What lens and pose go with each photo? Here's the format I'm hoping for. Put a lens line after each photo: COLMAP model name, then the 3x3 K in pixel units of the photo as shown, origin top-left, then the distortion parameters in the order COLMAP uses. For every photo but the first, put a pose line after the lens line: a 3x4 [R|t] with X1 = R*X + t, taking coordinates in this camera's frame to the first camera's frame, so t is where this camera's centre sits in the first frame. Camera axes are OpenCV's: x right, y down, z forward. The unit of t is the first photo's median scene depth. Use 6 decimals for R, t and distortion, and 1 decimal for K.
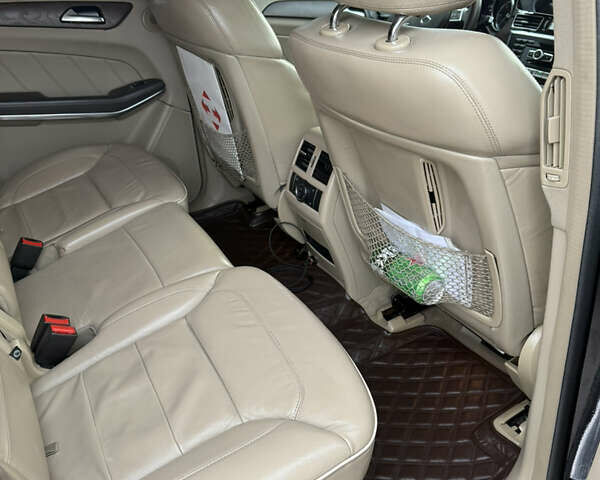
lens RADIAL K [[607.3, 0, 300.0], [0, 607.3, 240.0], [0, 0, 1]] dist [0.097194, -0.019693]
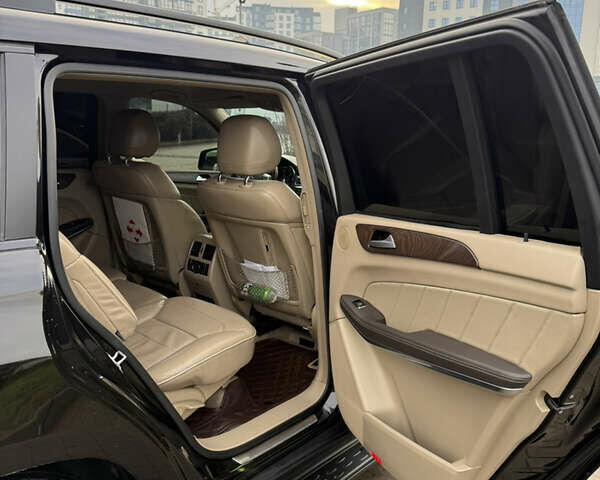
lens RADIAL K [[607.3, 0, 300.0], [0, 607.3, 240.0], [0, 0, 1]] dist [0.097194, -0.019693]
pose [[0.956854, -0.048363, 0.286517, -0.244305], [0.119736, 0.964068, -0.237140, 0.347738], [-0.264753, 0.261215, 0.928263, -0.895349]]
